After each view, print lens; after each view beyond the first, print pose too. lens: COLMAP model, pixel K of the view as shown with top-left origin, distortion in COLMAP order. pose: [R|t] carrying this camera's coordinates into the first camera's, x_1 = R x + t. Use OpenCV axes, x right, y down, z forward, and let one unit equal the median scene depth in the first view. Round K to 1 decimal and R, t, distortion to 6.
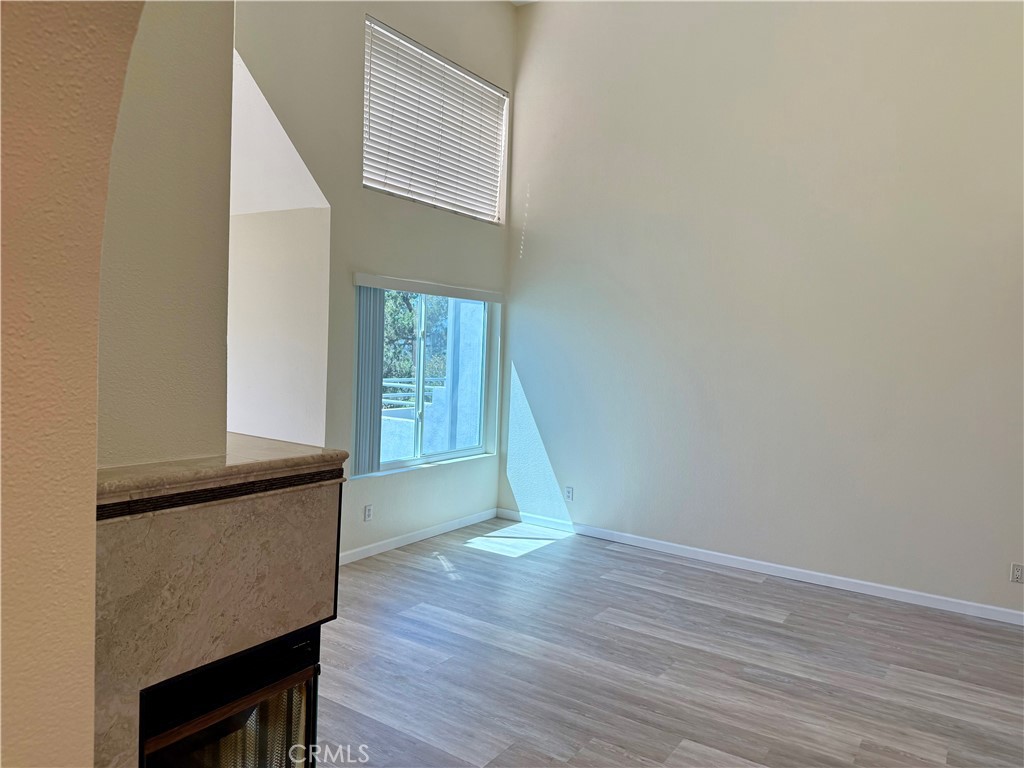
lens RADIAL K [[717.7, 0, 523.7], [0, 717.7, 379.8], [0, 0, 1]] dist [0.095599, -0.138138]
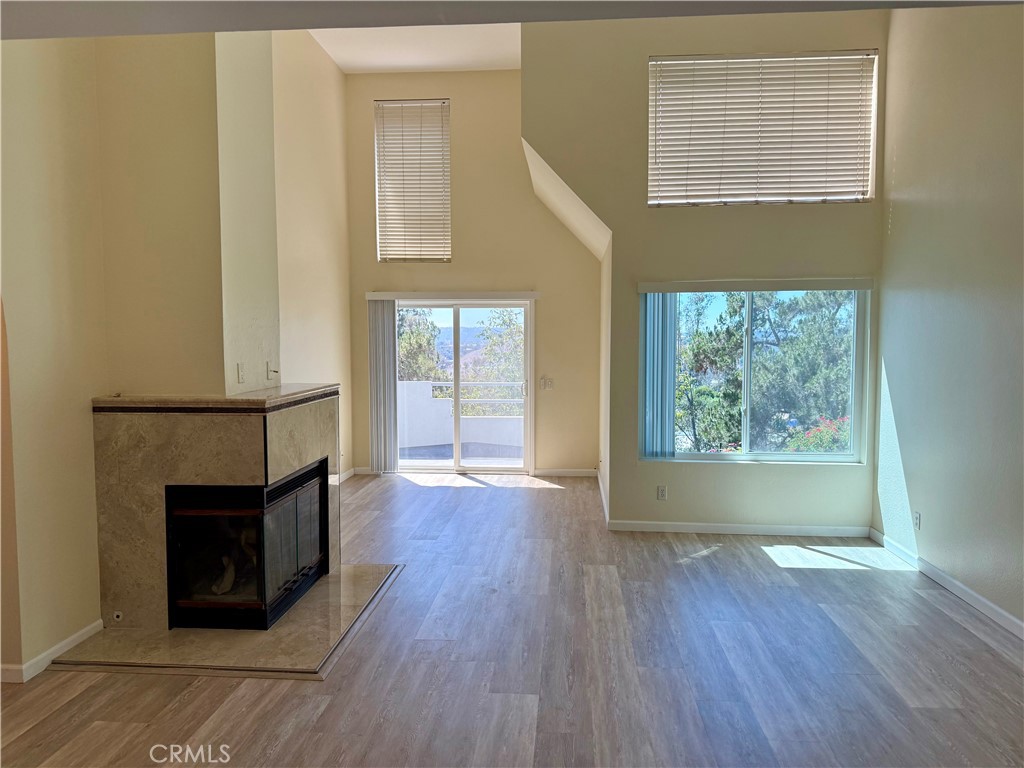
lens RADIAL K [[717.7, 0, 516.0], [0, 717.7, 391.2], [0, 0, 1]] dist [0.049112, -0.095619]
pose [[0.478872, 0.018142, -0.877697, 0.758181], [-0.019635, 0.999758, 0.009953, 0.020930], [0.877665, 0.012467, 0.479112, 0.300431]]
